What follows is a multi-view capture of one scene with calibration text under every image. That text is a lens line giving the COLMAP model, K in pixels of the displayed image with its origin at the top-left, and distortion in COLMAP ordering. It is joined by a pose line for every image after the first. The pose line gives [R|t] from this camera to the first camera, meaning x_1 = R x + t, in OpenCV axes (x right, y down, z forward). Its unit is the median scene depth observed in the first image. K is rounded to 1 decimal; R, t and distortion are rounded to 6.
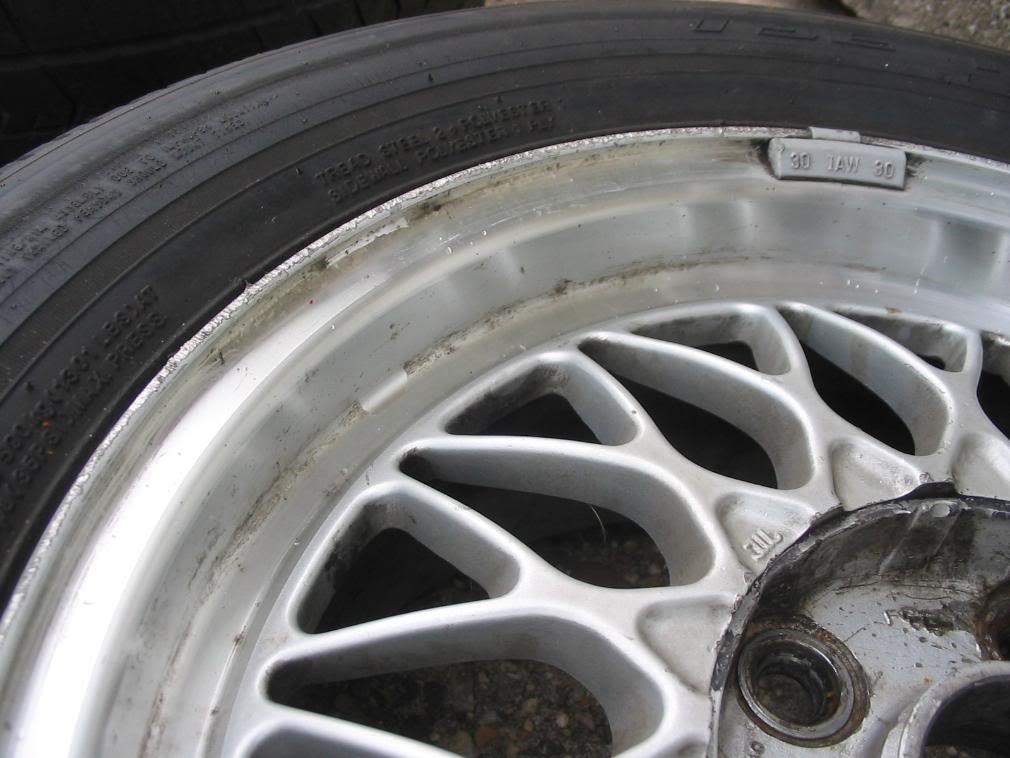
lens RADIAL K [[1027.7, 0, 505.0], [0, 1027.7, 379.0], [0, 0, 1]] dist [-0.153396, 0.006875]
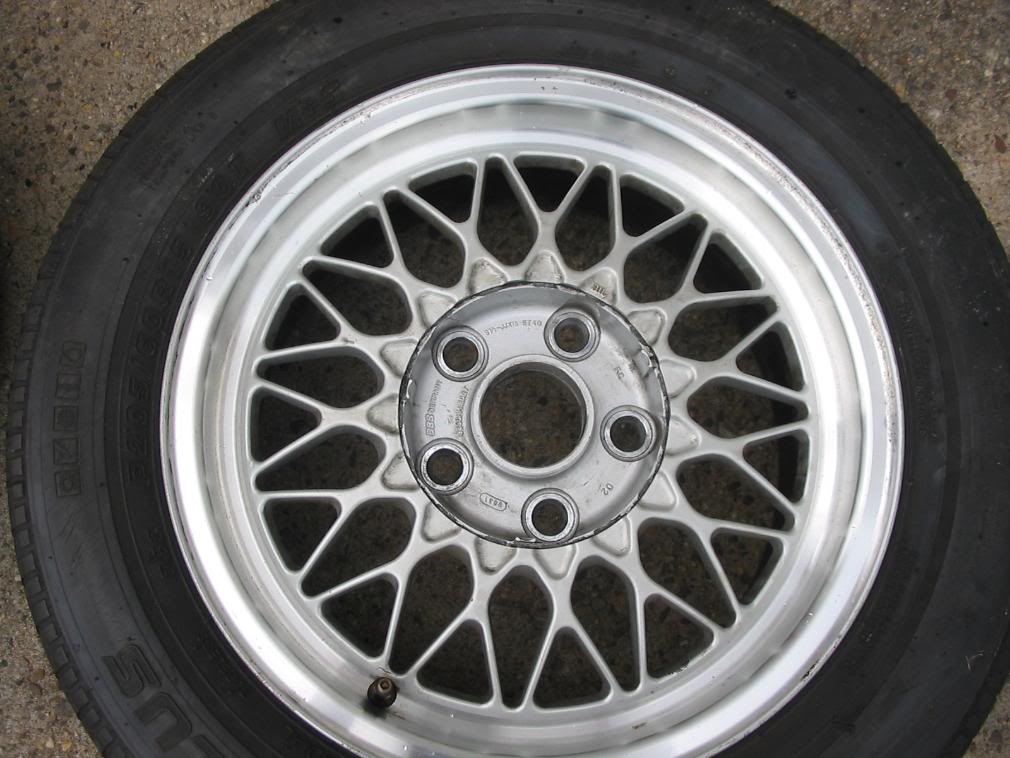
lens RADIAL K [[1027.7, 0, 505.0], [0, 1027.7, 379.0], [0, 0, 1]] dist [-0.153396, 0.006875]
pose [[0.994748, -0.008344, -0.102011, 0.668455], [0.061321, 0.846575, 0.528725, -1.022526], [0.081948, -0.532204, 0.842641, -1.221979]]
